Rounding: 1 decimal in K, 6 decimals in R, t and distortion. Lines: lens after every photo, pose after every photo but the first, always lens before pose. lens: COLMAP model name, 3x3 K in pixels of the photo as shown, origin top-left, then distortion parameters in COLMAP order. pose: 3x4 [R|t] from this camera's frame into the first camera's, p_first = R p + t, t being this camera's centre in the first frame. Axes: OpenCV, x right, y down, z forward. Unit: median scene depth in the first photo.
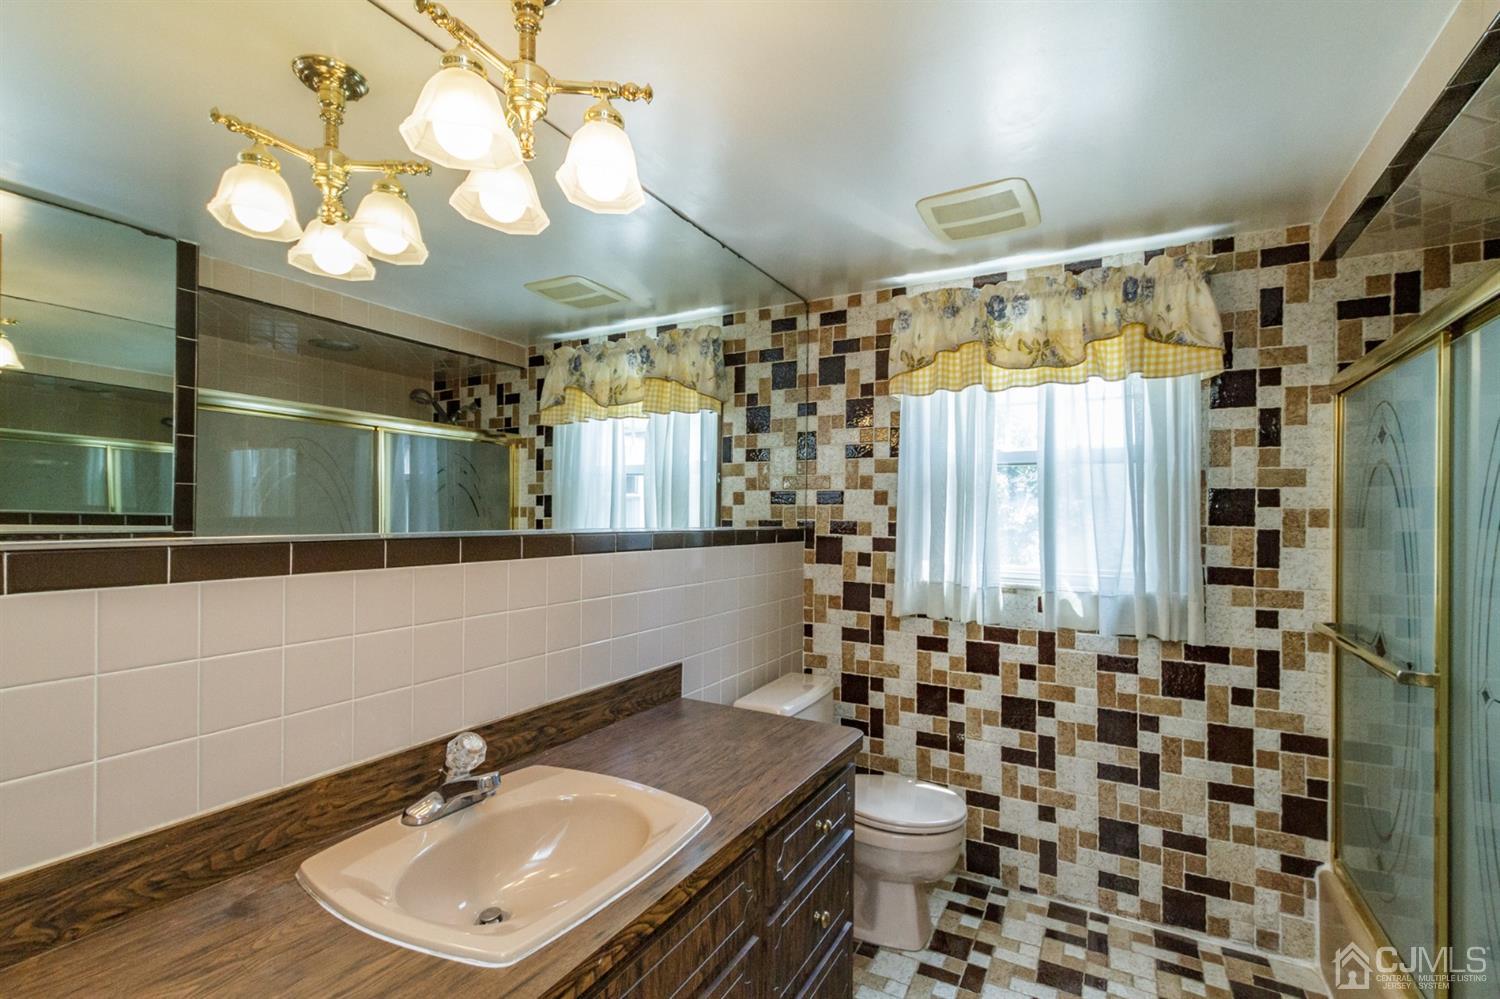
lens RADIAL K [[685.2, 0, 749.7], [0, 685.2, 506.5], [0, 0, 1]] dist [0.010464, -0.004659]
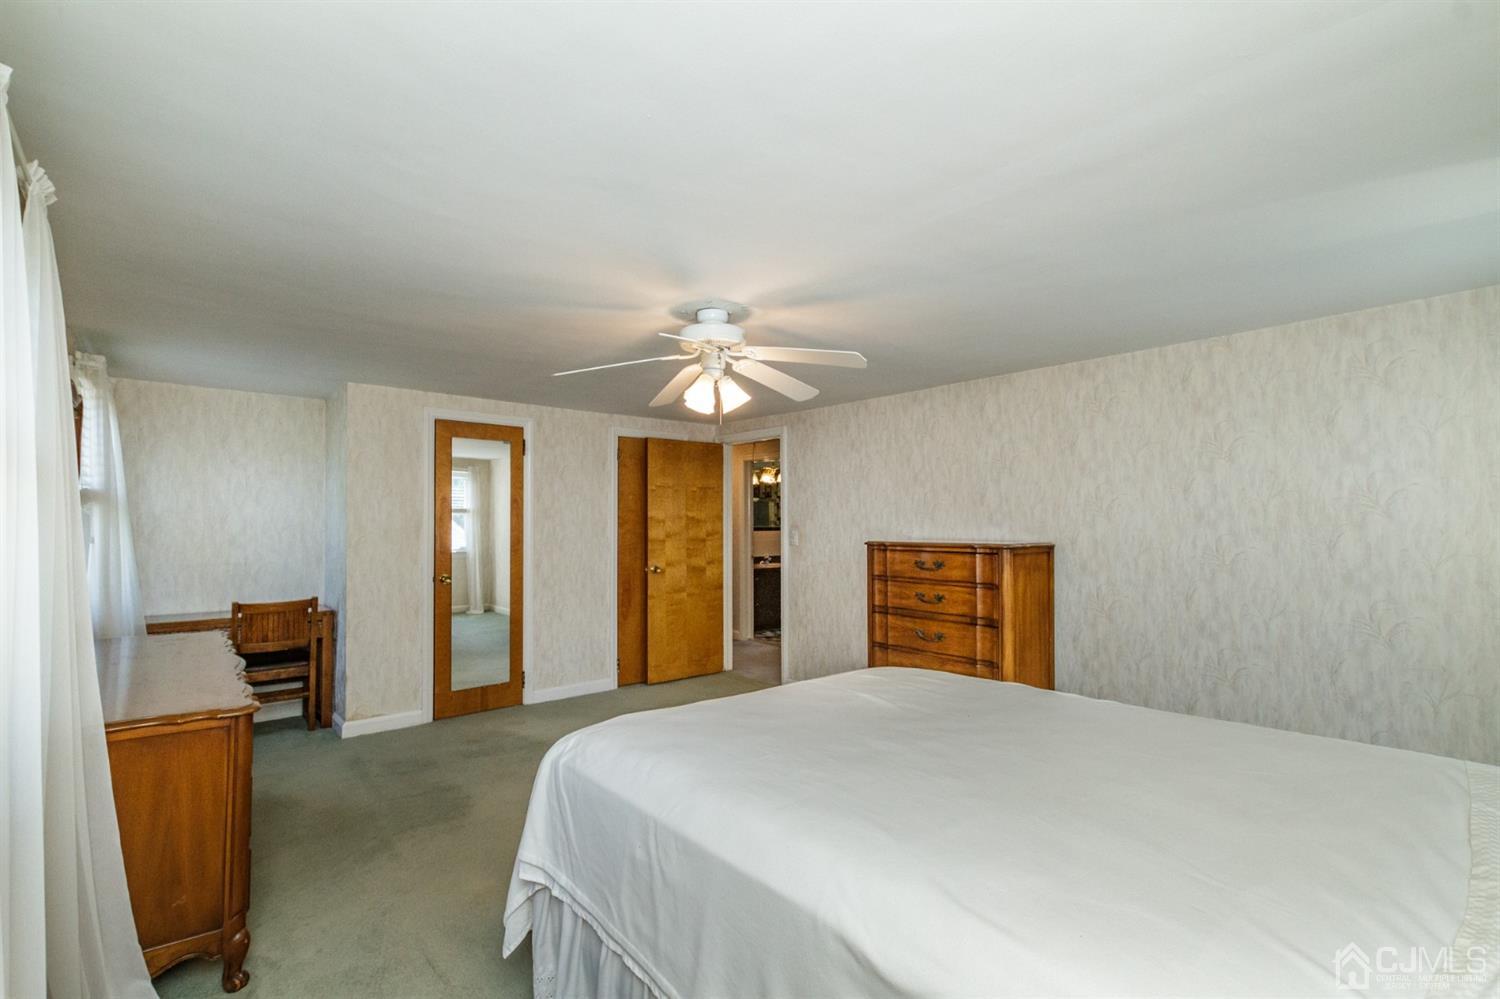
lens RADIAL K [[685.2, 0, 749.1], [0, 685.2, 509.0], [0, 0, 1]] dist [0.010464, -0.004659]
pose [[0.937010, -0.010398, -0.349147, 0.716077], [0.005607, 0.999876, -0.014730, -0.004214], [0.349257, 0.011844, 0.936952, -2.131657]]
